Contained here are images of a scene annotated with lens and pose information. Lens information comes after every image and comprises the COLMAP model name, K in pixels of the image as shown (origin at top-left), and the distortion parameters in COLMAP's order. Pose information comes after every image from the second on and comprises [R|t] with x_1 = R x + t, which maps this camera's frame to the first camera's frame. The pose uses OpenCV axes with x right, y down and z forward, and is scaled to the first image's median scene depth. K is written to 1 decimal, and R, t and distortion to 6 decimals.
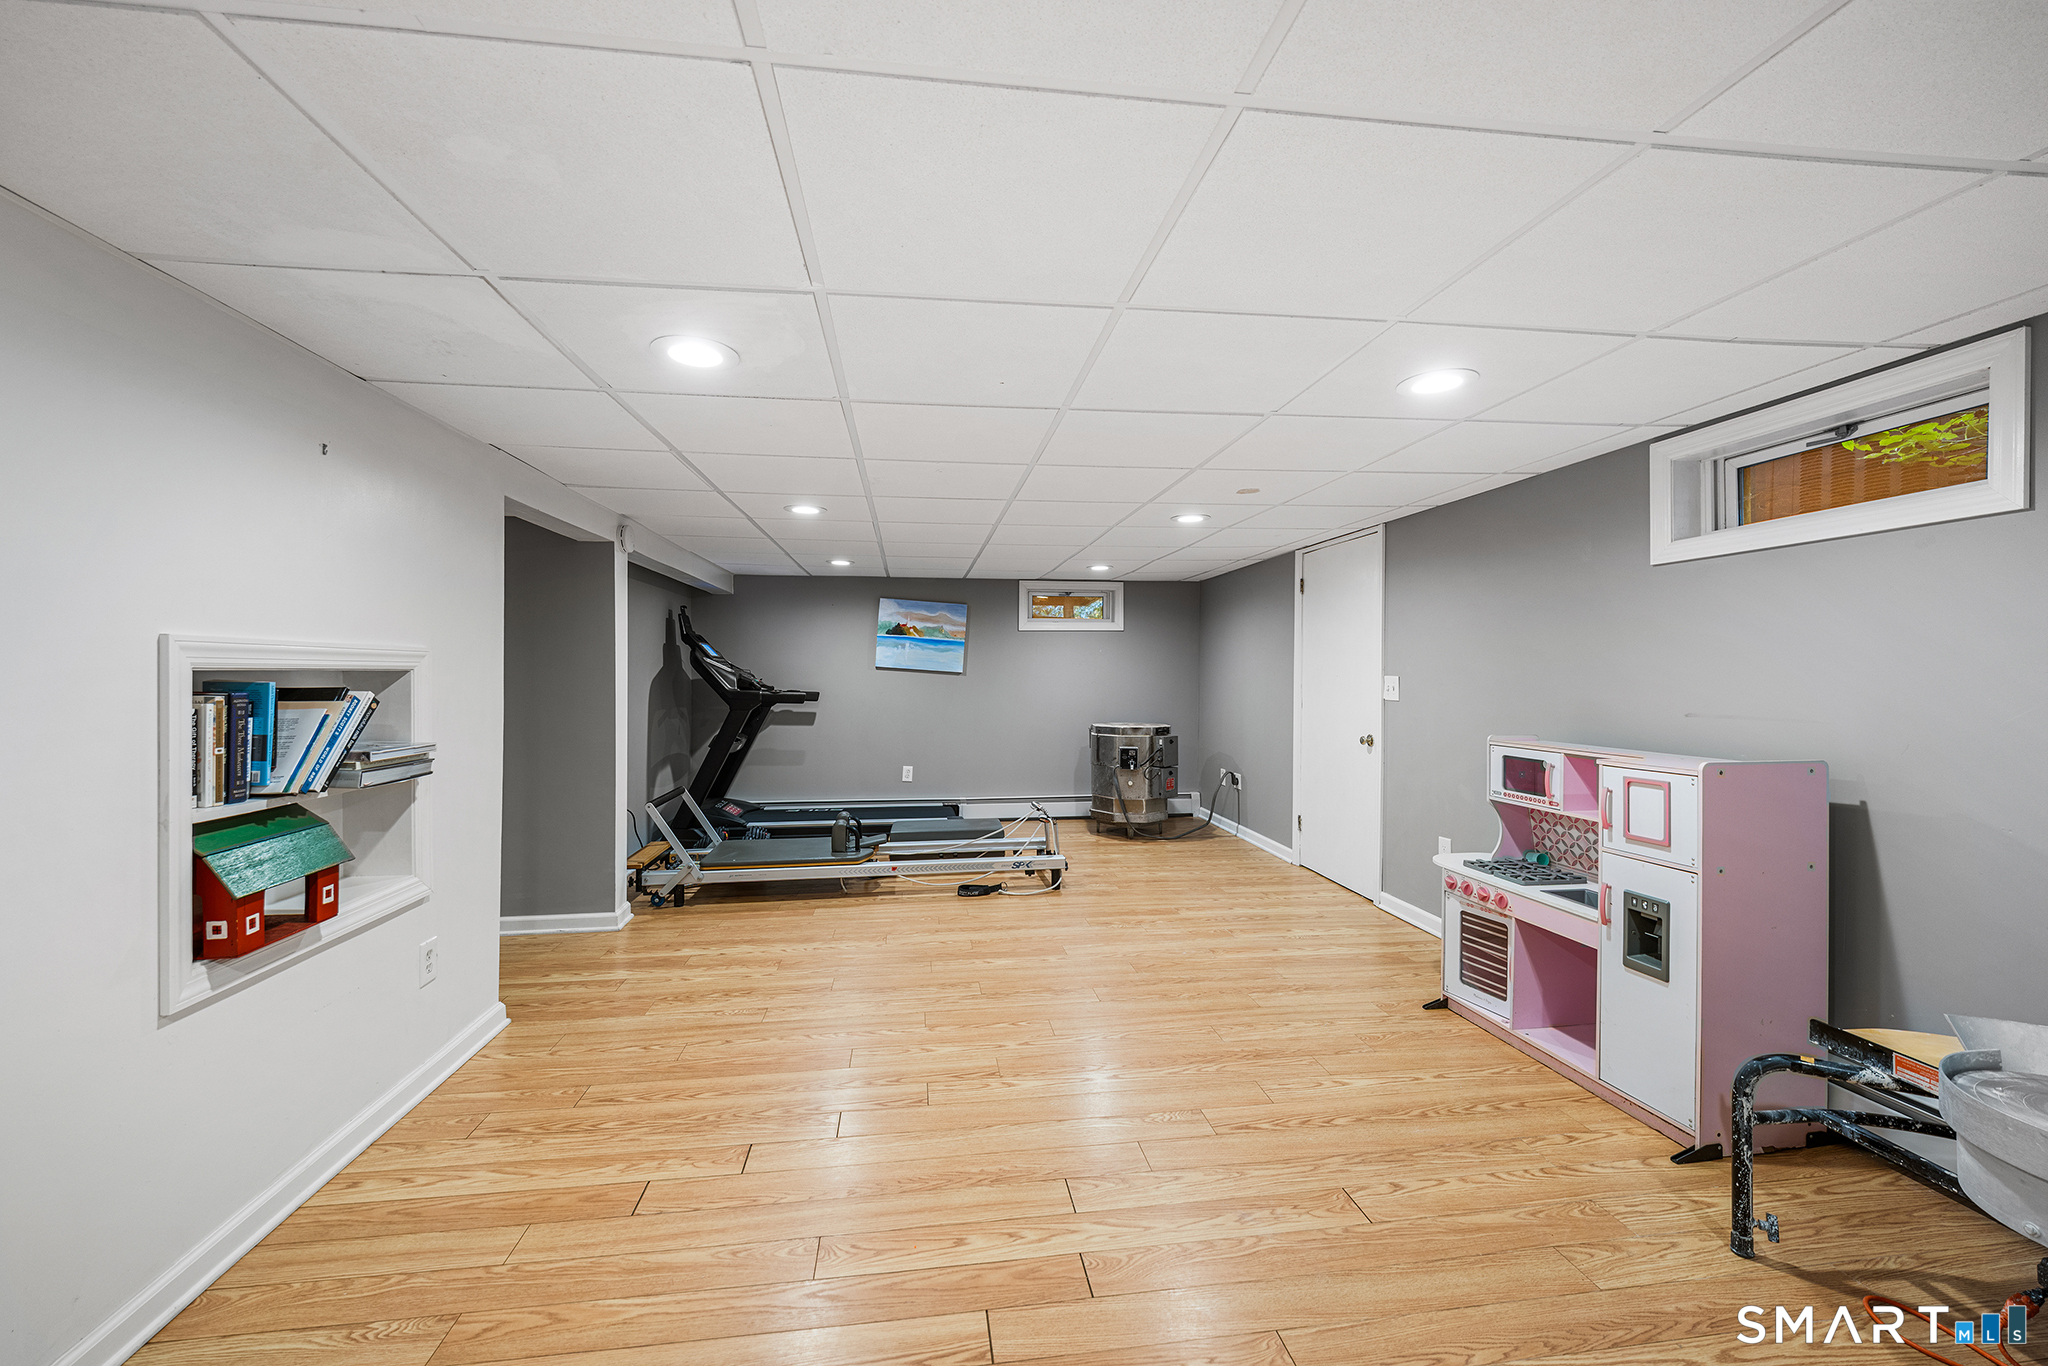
lens RADIAL K [[792.7, 0, 1015.9], [0, 792.7, 678.2], [0, 0, 1]] dist [0.003532, 0.000028]
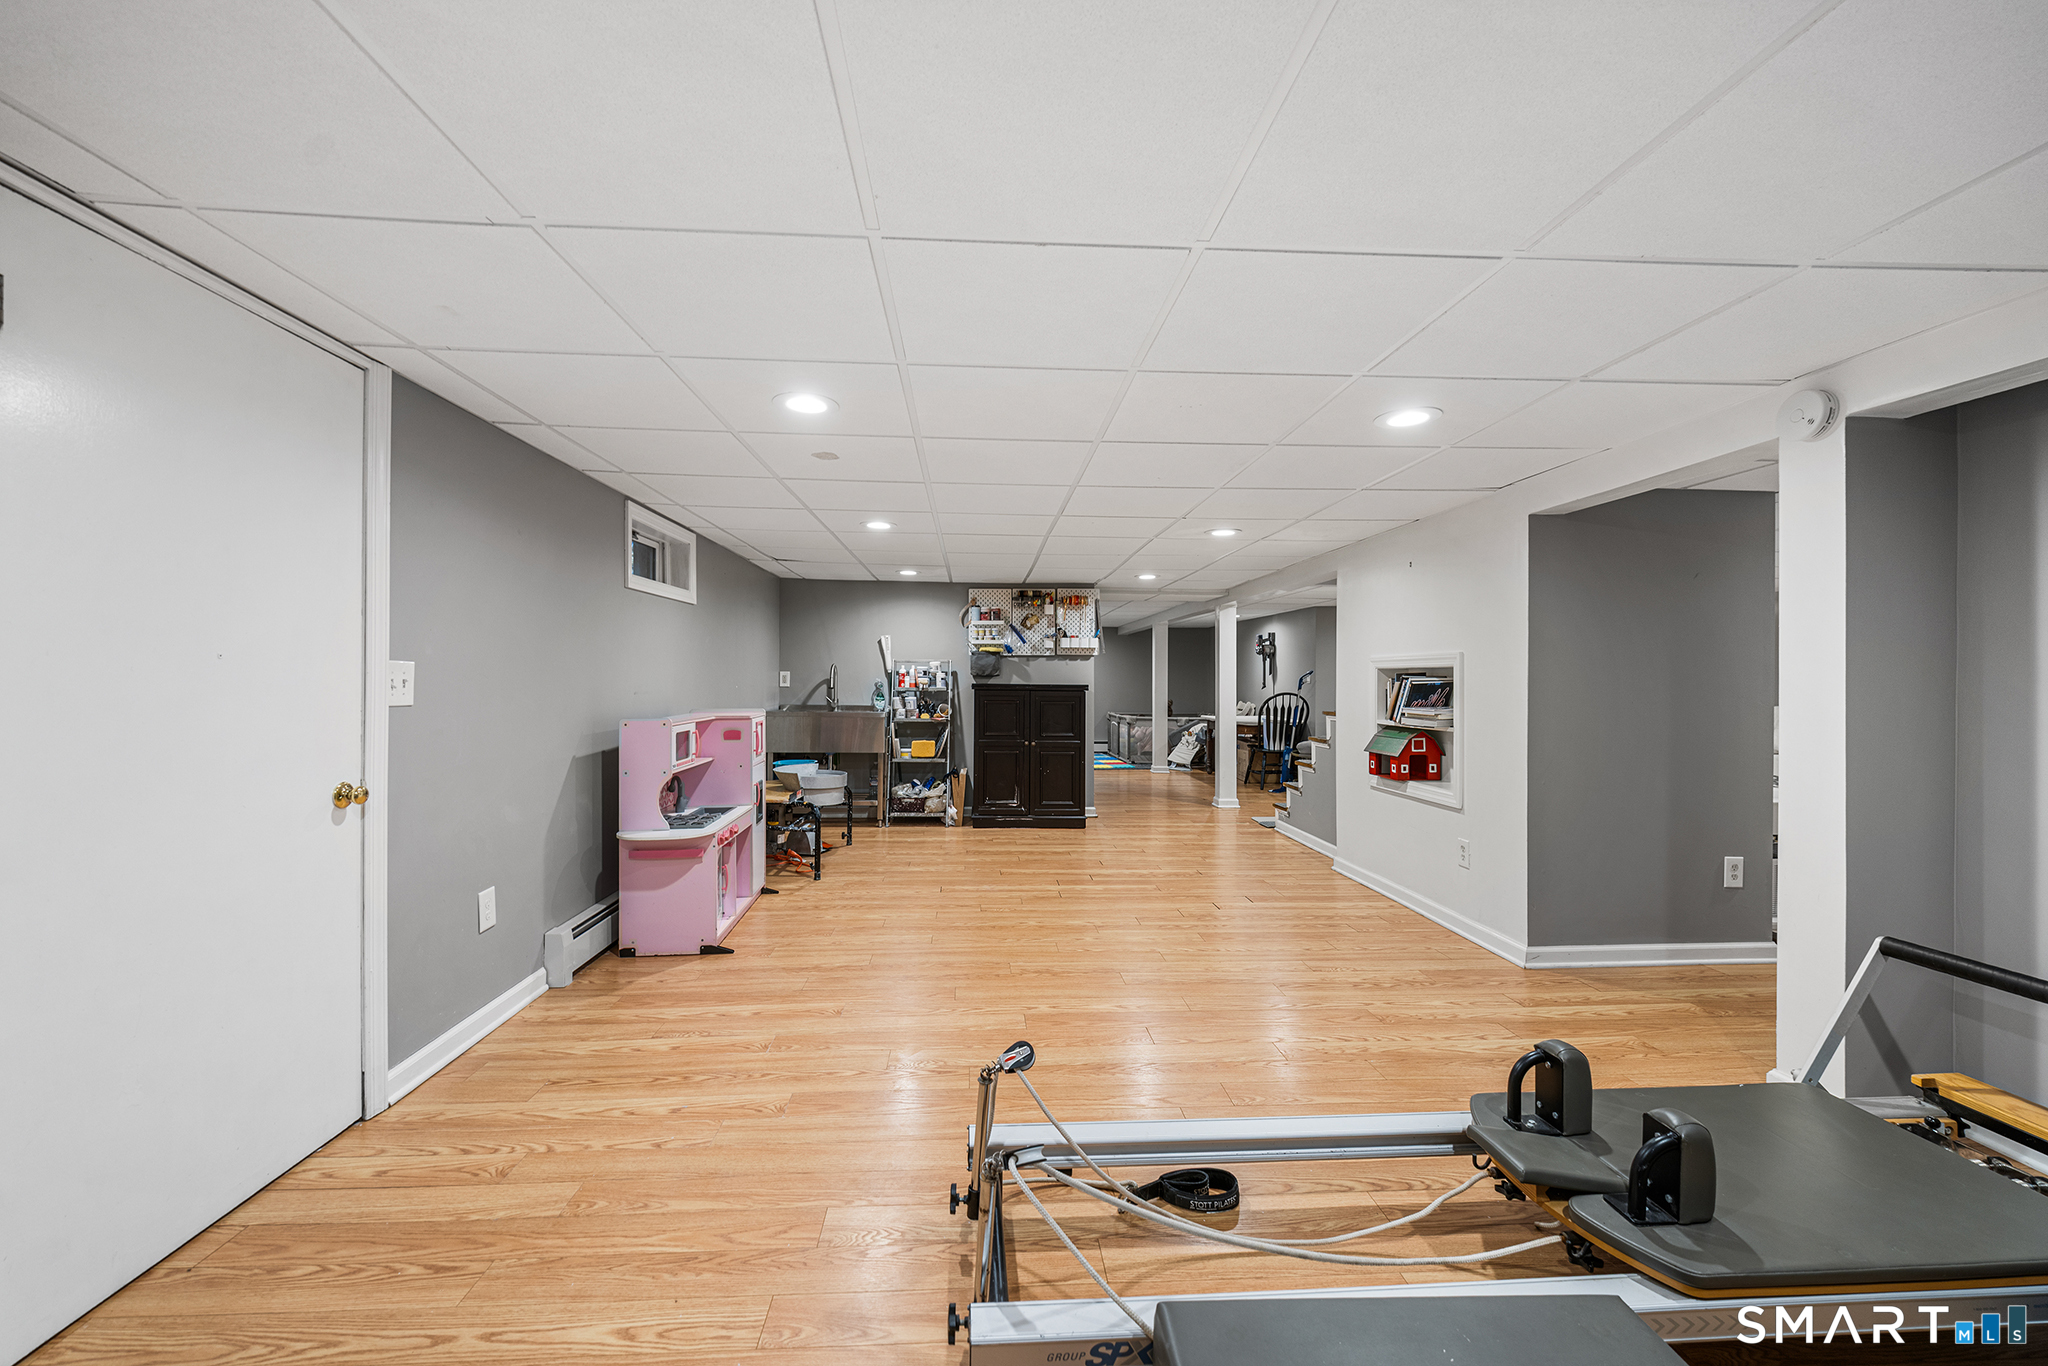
lens RADIAL K [[792.7, 0, 1022.6], [0, 792.7, 679.3], [0, 0, 1]] dist [0.003532, 0.000028]
pose [[-0.997547, -0.003510, 0.069912, 0.012020], [-0.003156, 0.999982, 0.005182, 0.007627], [-0.069929, 0.004948, -0.997540, 1.942382]]
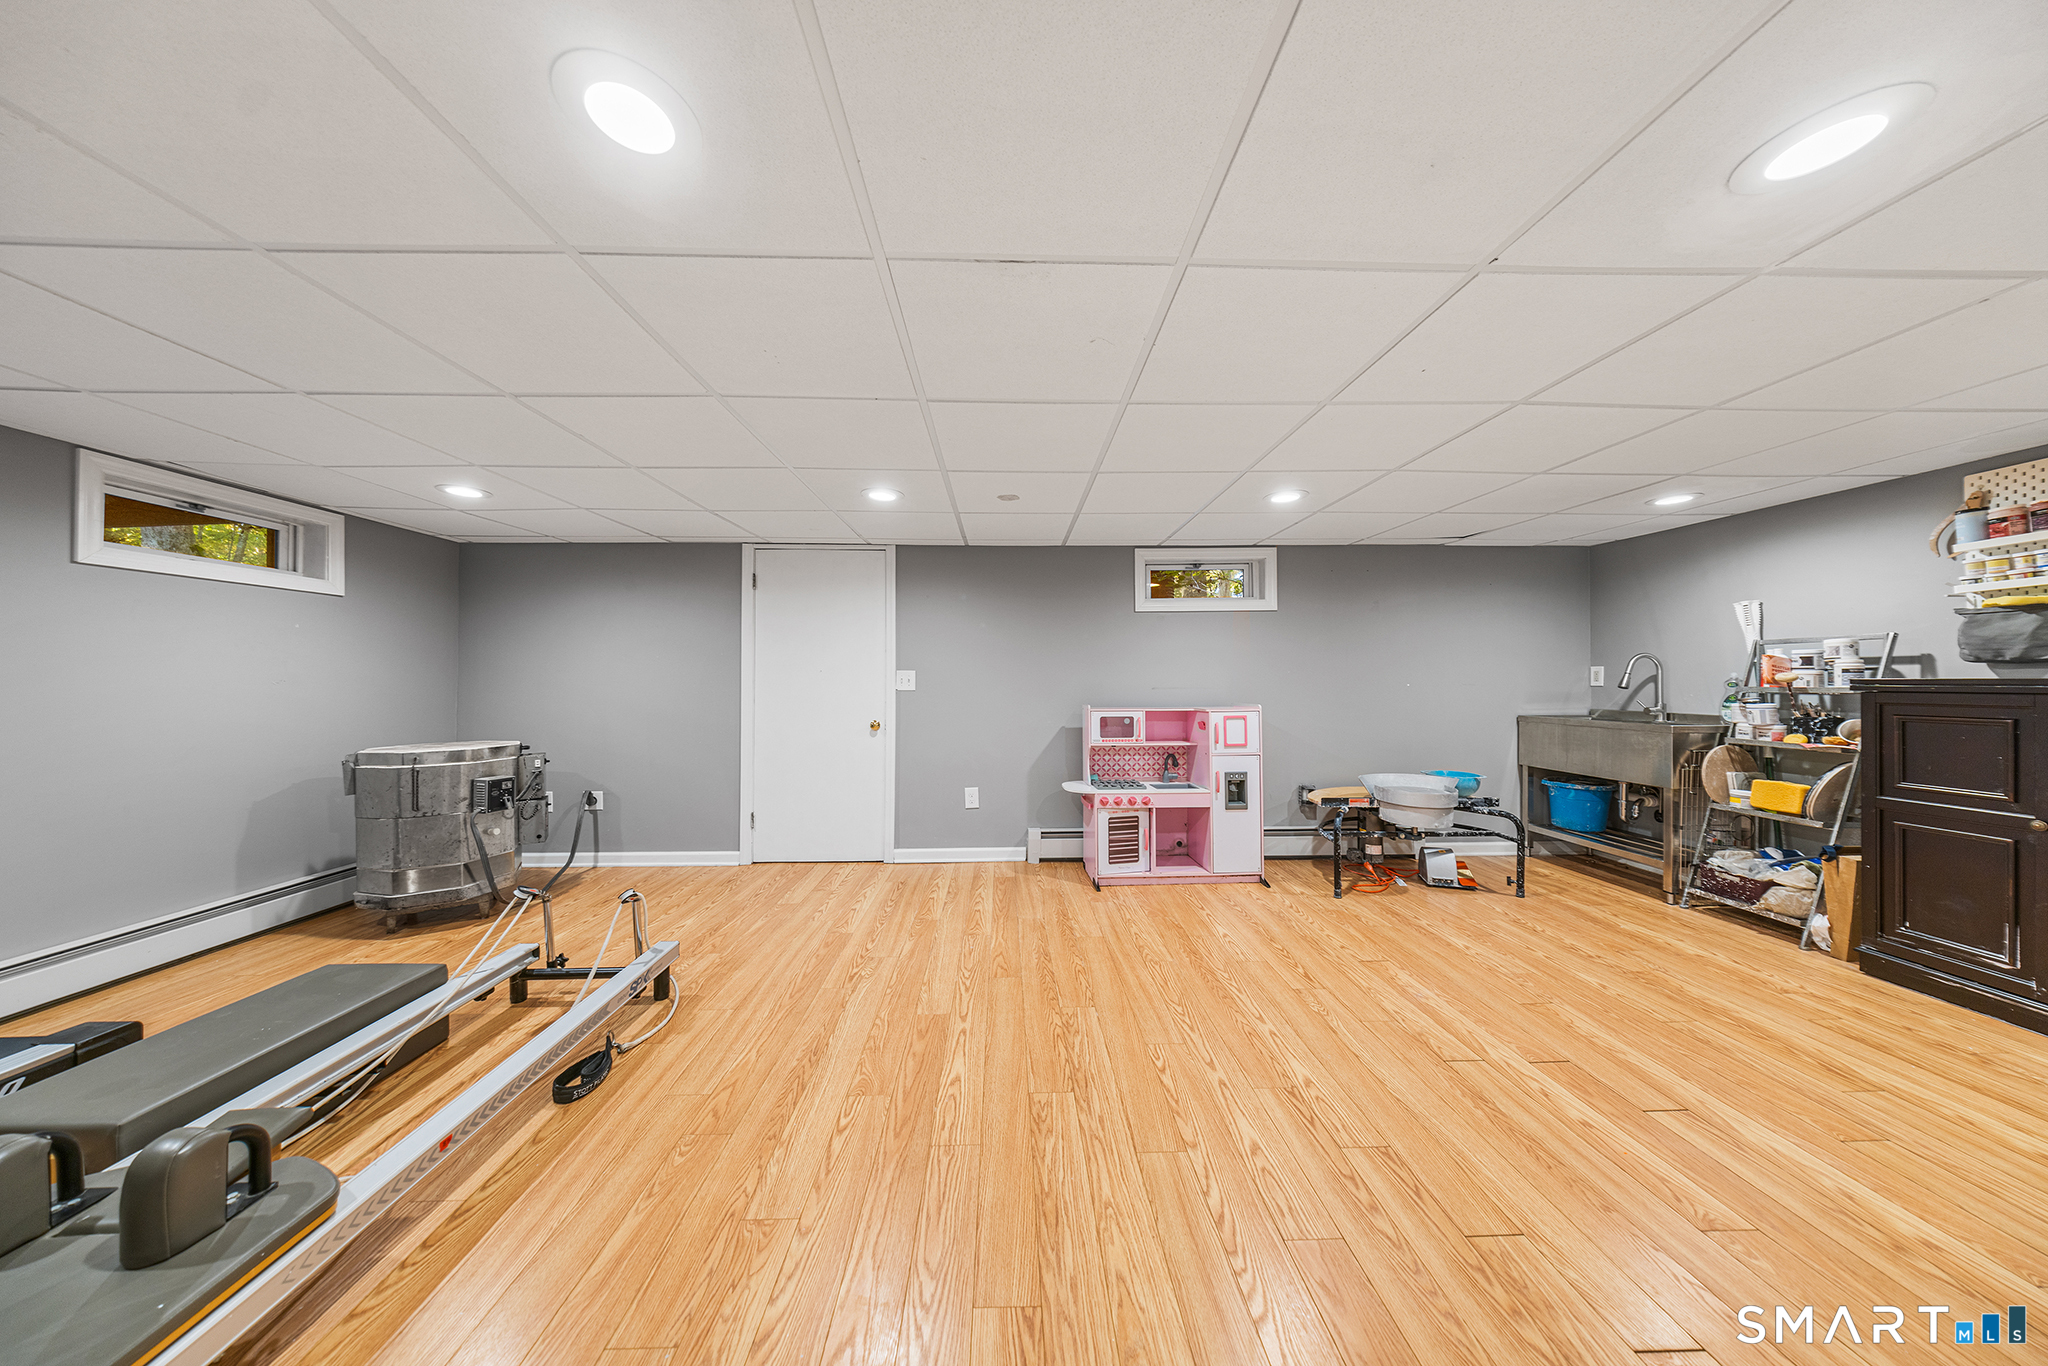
lens RADIAL K [[605.7, 0, 1015.9], [0, 605.7, 681.6], [0, 0, 1]] dist [-0.001937, -0.000130]
pose [[0.104159, 0.001266, 0.994560, -0.567905], [0.009830, 0.999949, -0.002302, 0.023462], [-0.994512, 0.010016, 0.104141, 0.940190]]
